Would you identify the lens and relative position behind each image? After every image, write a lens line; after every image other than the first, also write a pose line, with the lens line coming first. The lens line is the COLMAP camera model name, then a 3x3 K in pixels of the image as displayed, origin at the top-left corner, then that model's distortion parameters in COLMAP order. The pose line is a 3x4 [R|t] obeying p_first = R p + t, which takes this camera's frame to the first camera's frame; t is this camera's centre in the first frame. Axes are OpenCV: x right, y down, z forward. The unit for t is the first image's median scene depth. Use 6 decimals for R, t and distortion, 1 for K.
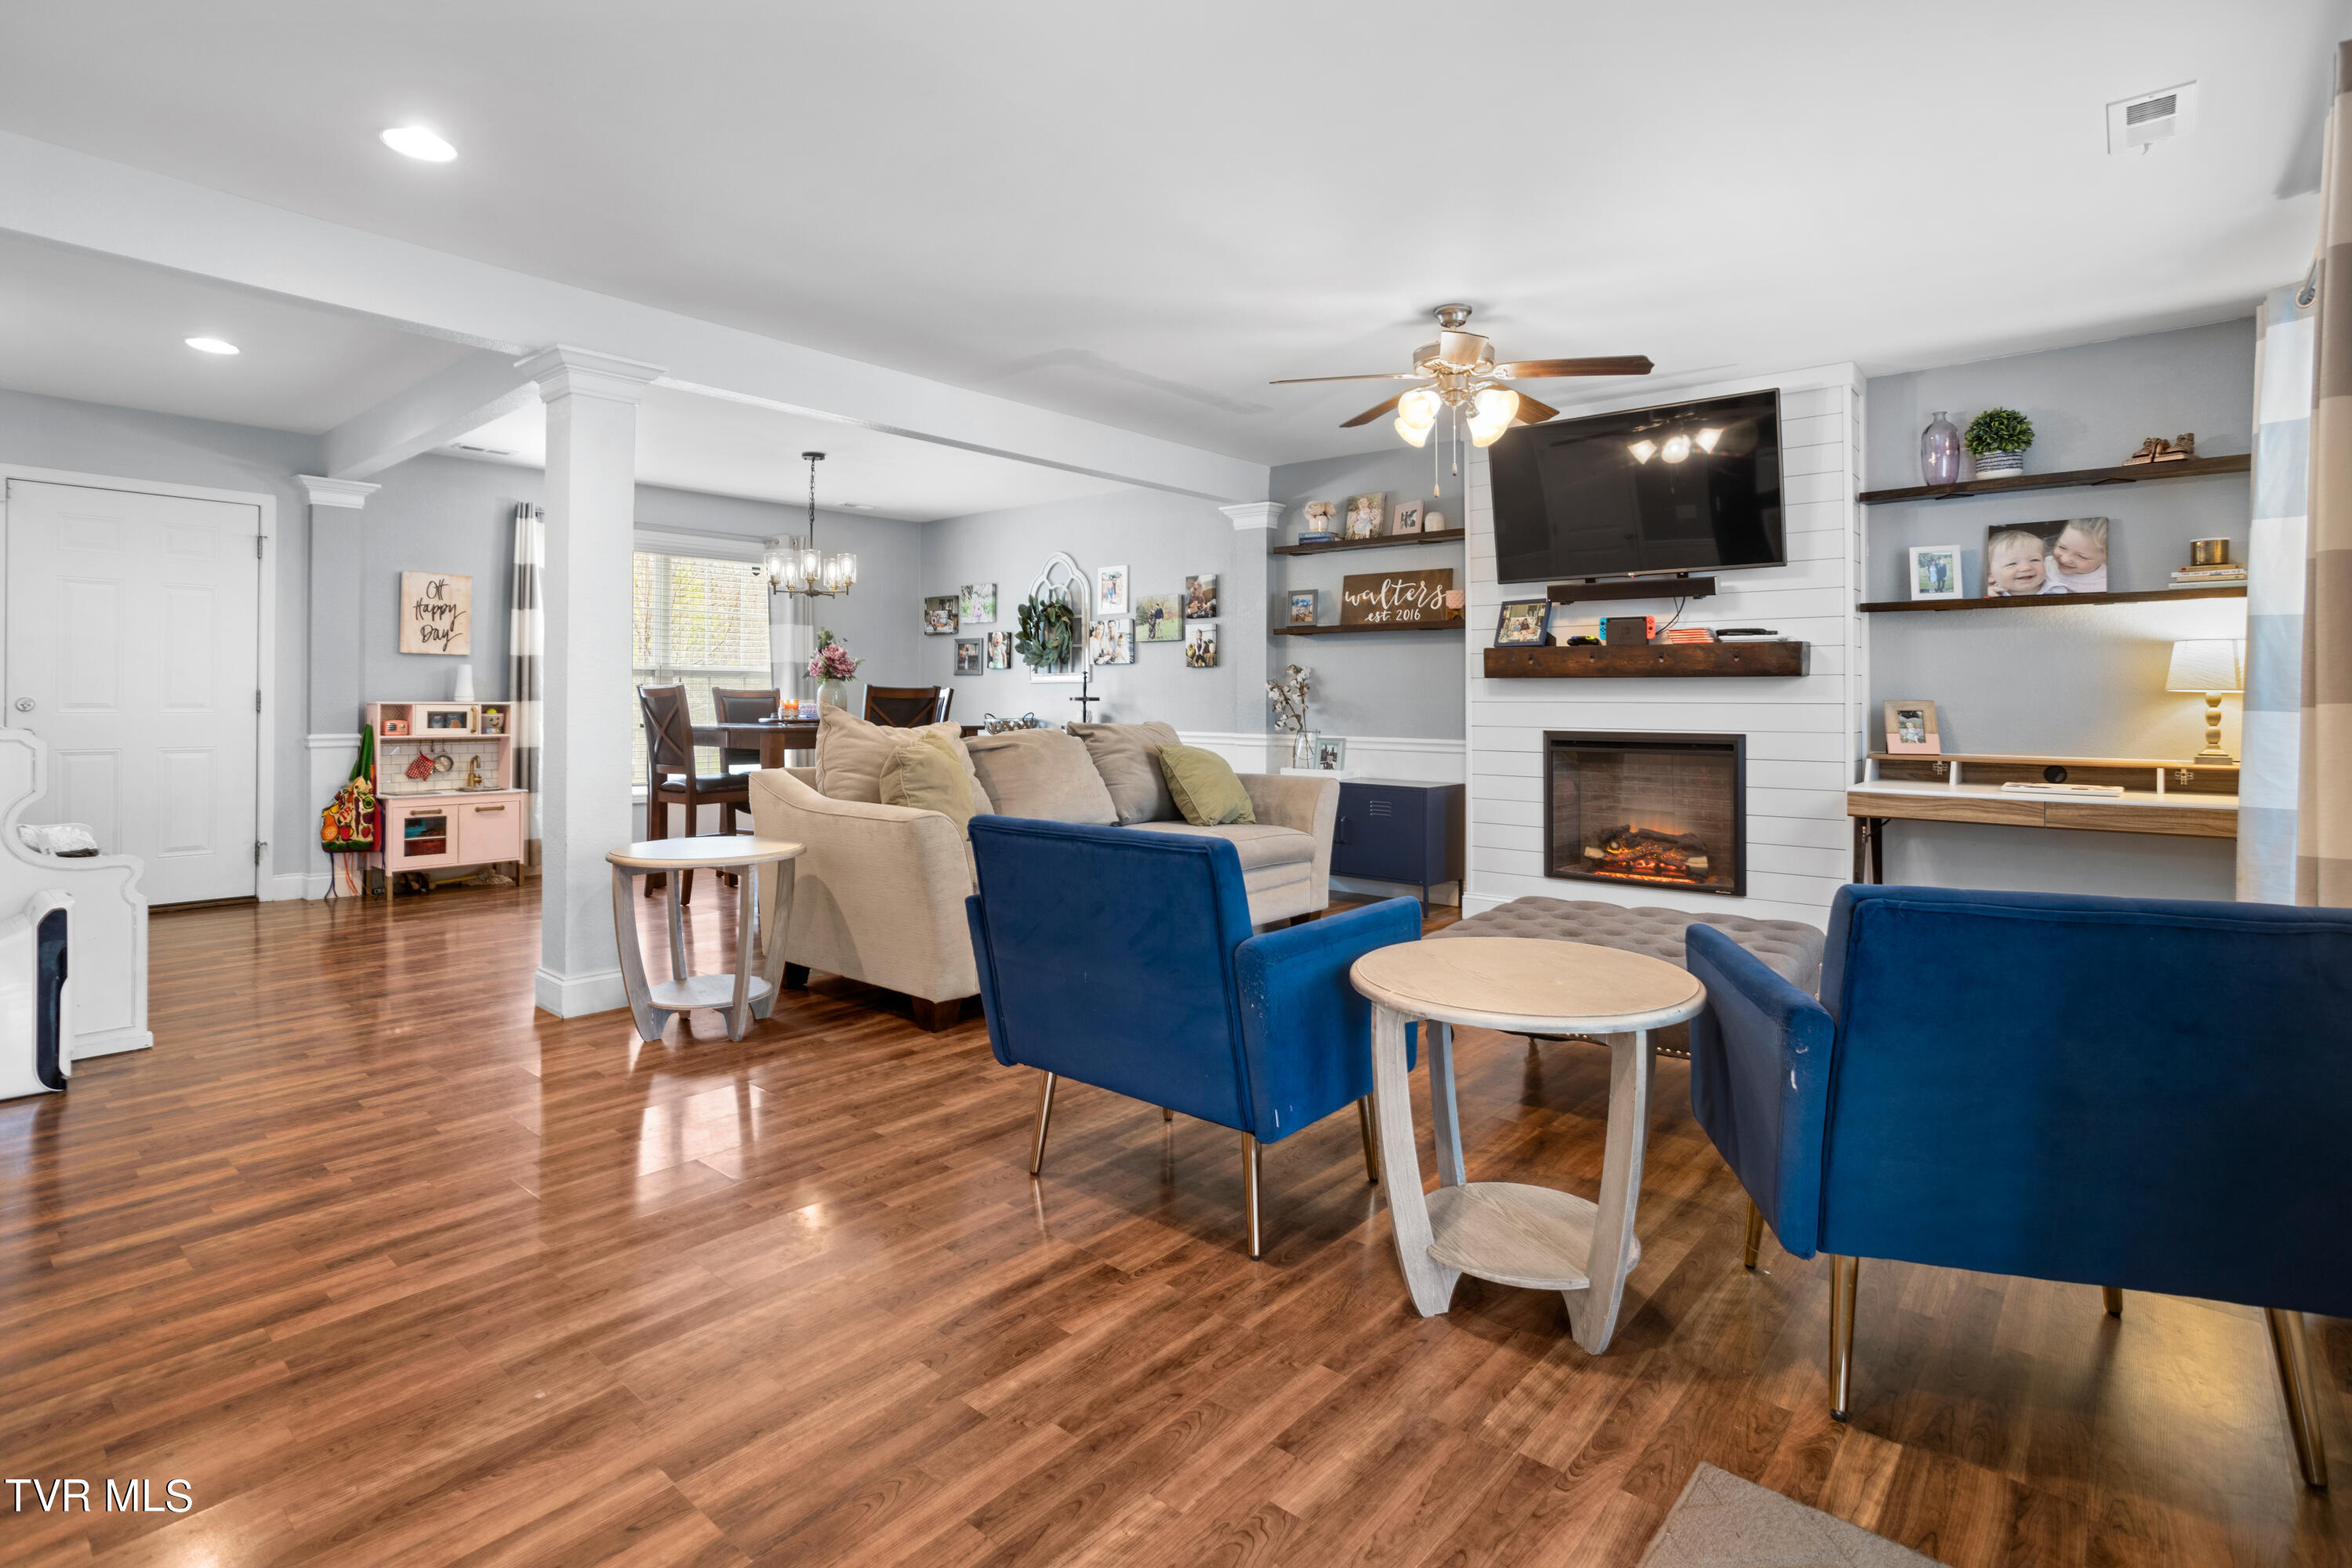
lens RADIAL K [[1154.3, 0, 1176.5], [0, 1154.3, 695.7], [0, 0, 1]] dist [-0.014547, 0.000325]
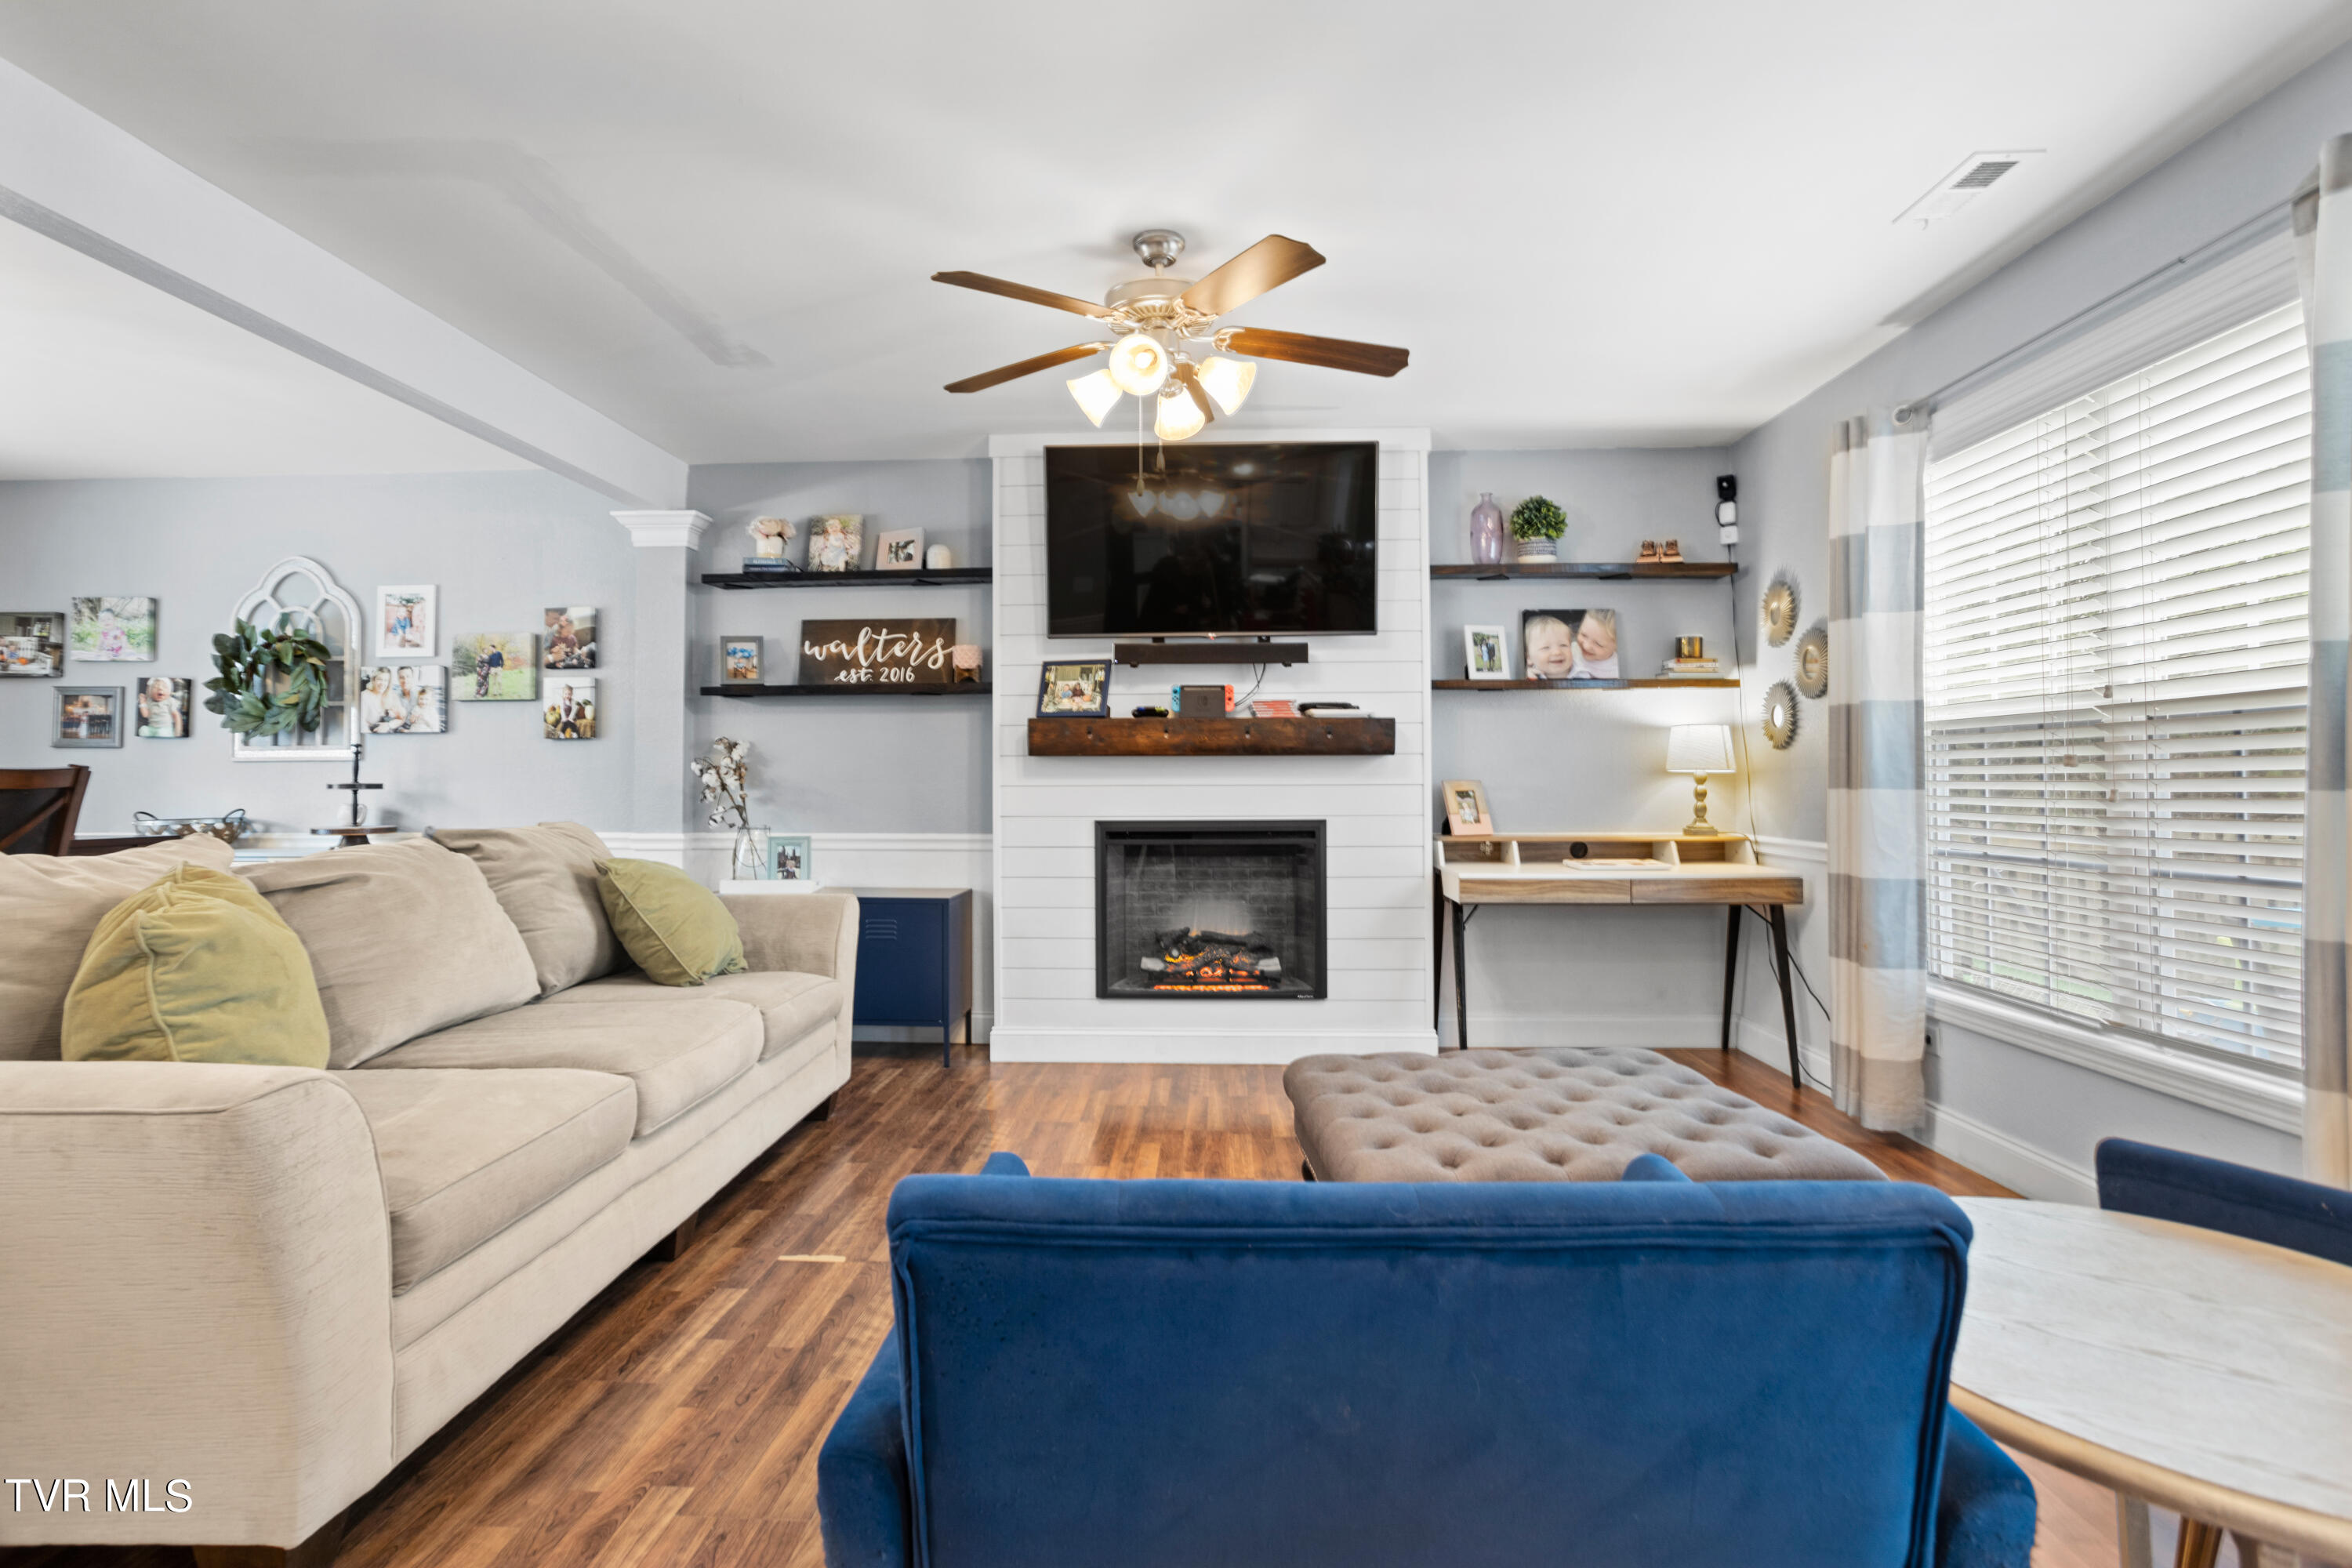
lens RADIAL K [[1127.7, 0, 1144.5], [0, 1127.7, 757.0], [0, 0, 1]] dist [-0.063015, 0.049809]
pose [[0.800425, 0.006567, 0.599397, -0.129136], [0.005125, 0.999828, -0.017798, -0.000408], [-0.599411, 0.017318, 0.800254, 0.321555]]
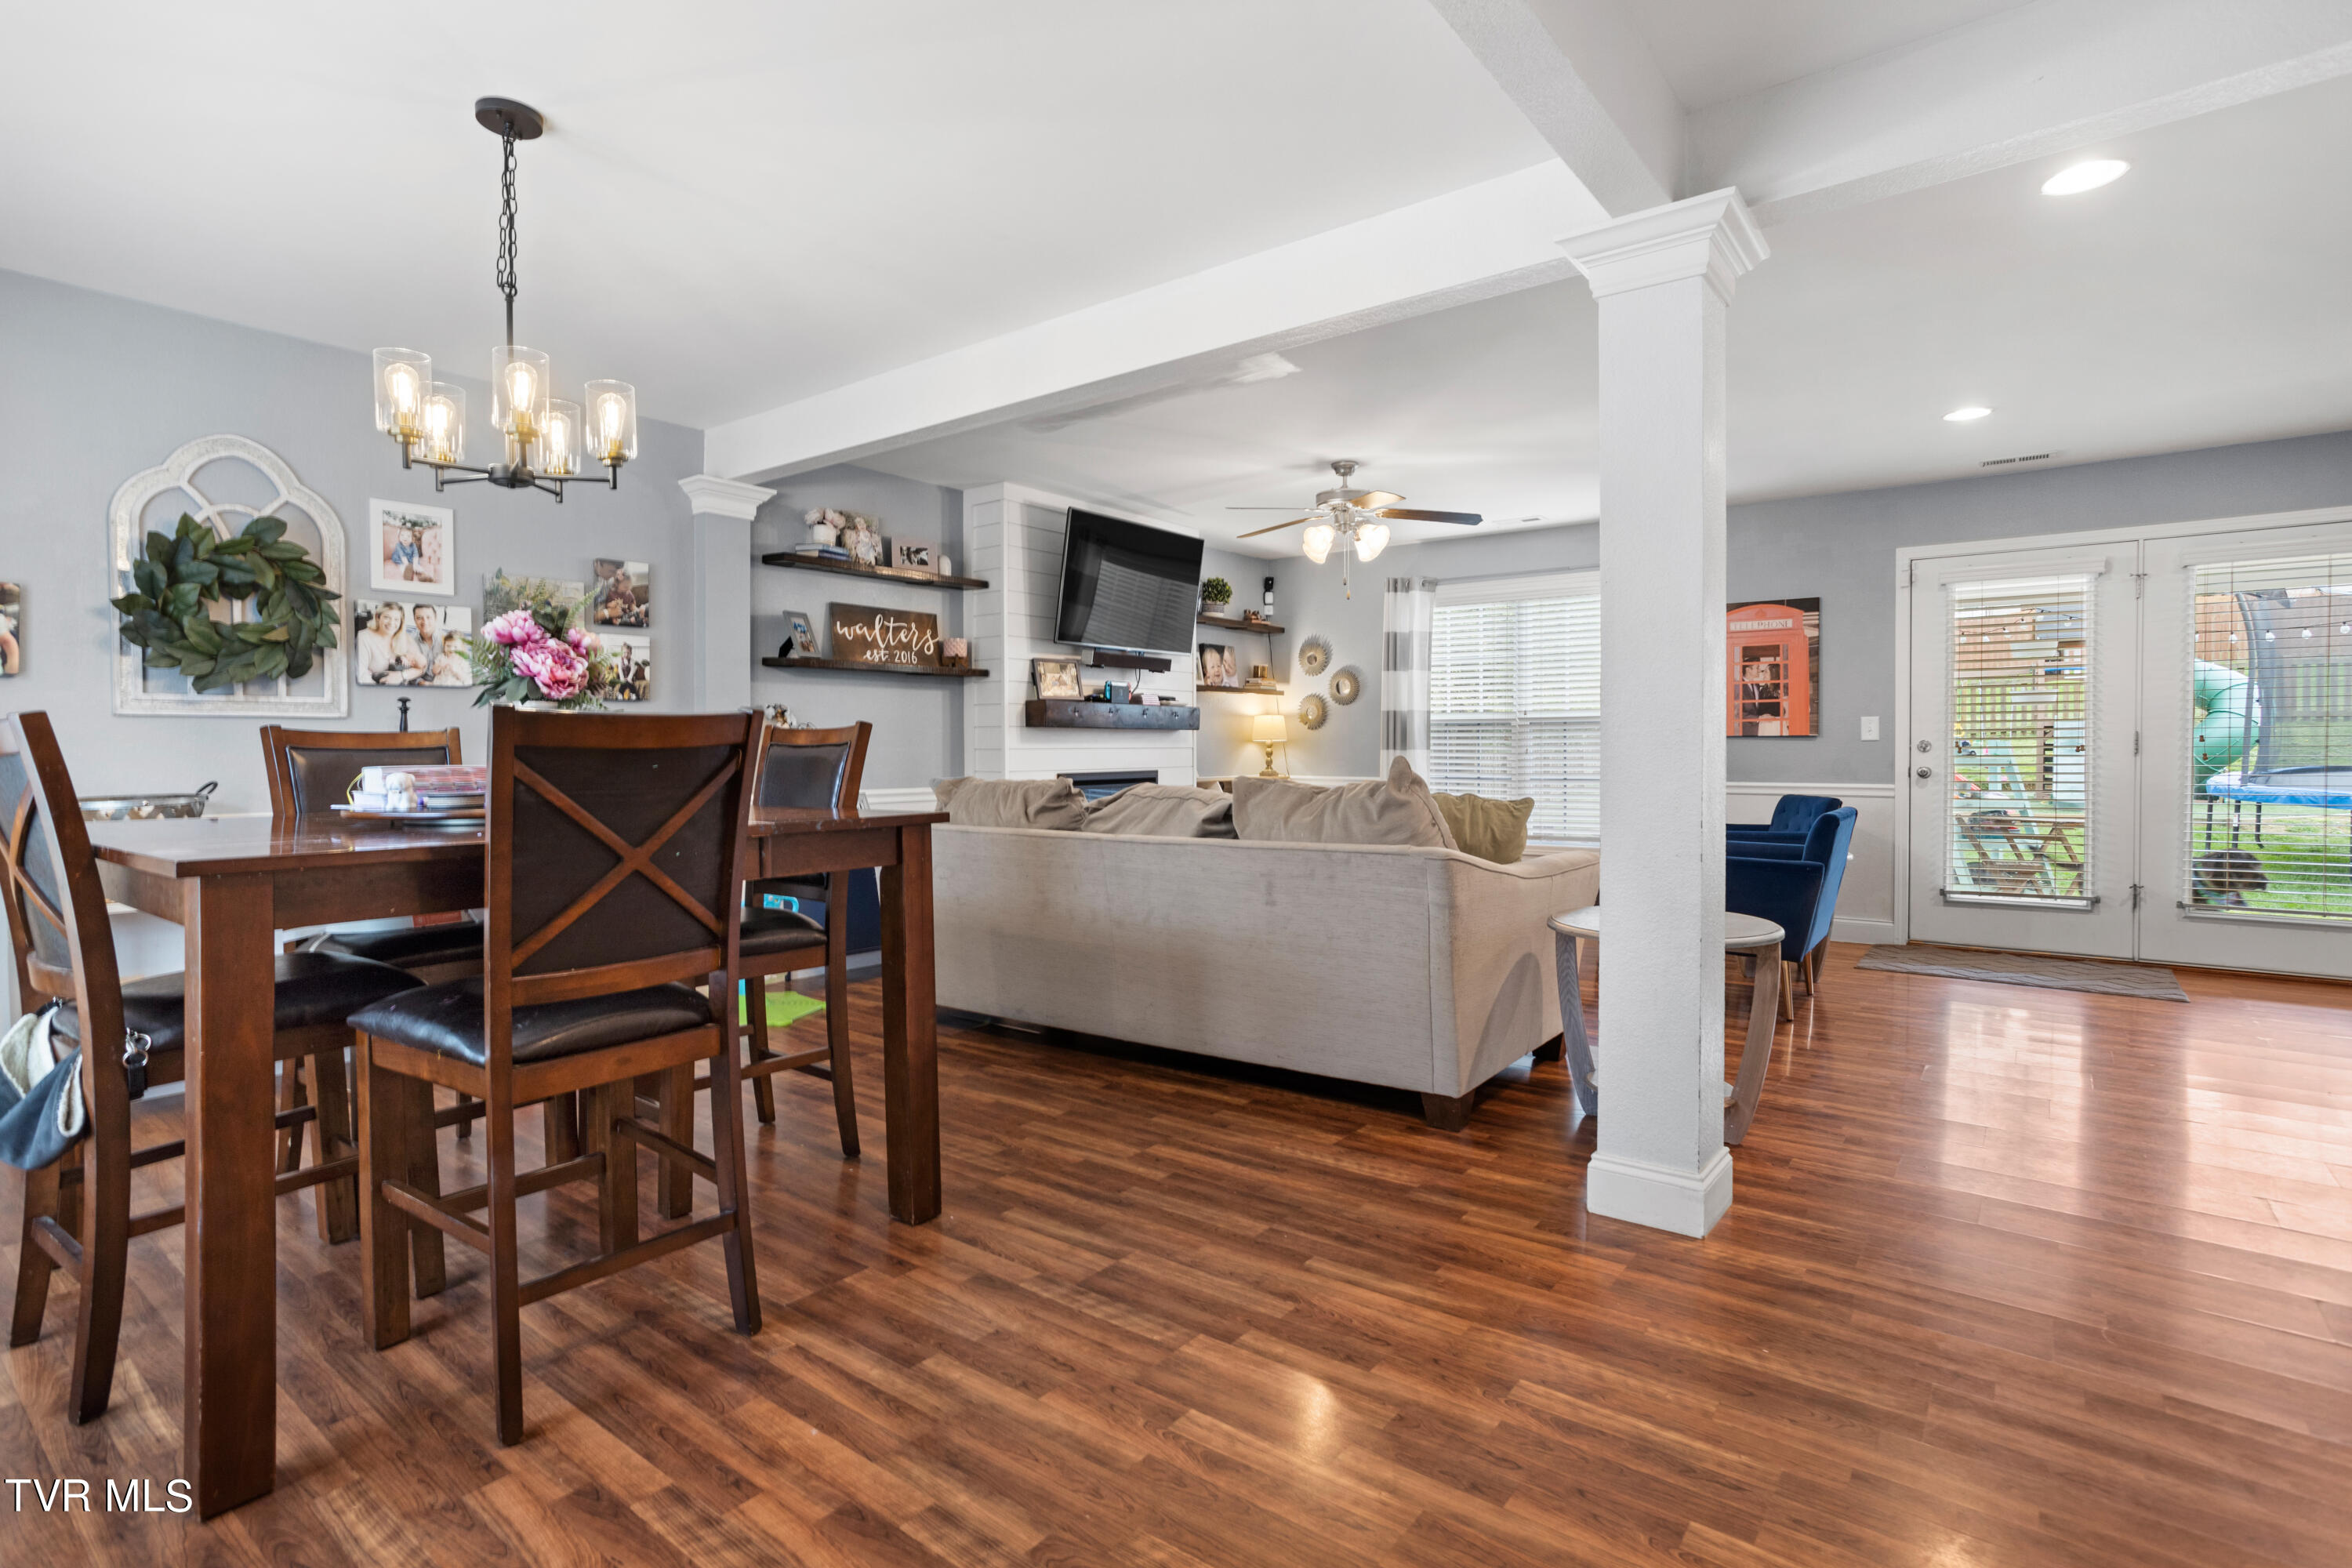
lens RADIAL K [[1159.2, 0, 1169.3], [0, 1159.2, 746.6], [0, 0, 1]] dist [-0.035129, 0.014919]
pose [[-0.040007, -0.001343, 0.999198, -0.810448], [0.003289, 0.999994, 0.001476, 0.002055], [-0.999194, 0.003345, -0.040003, 0.894646]]
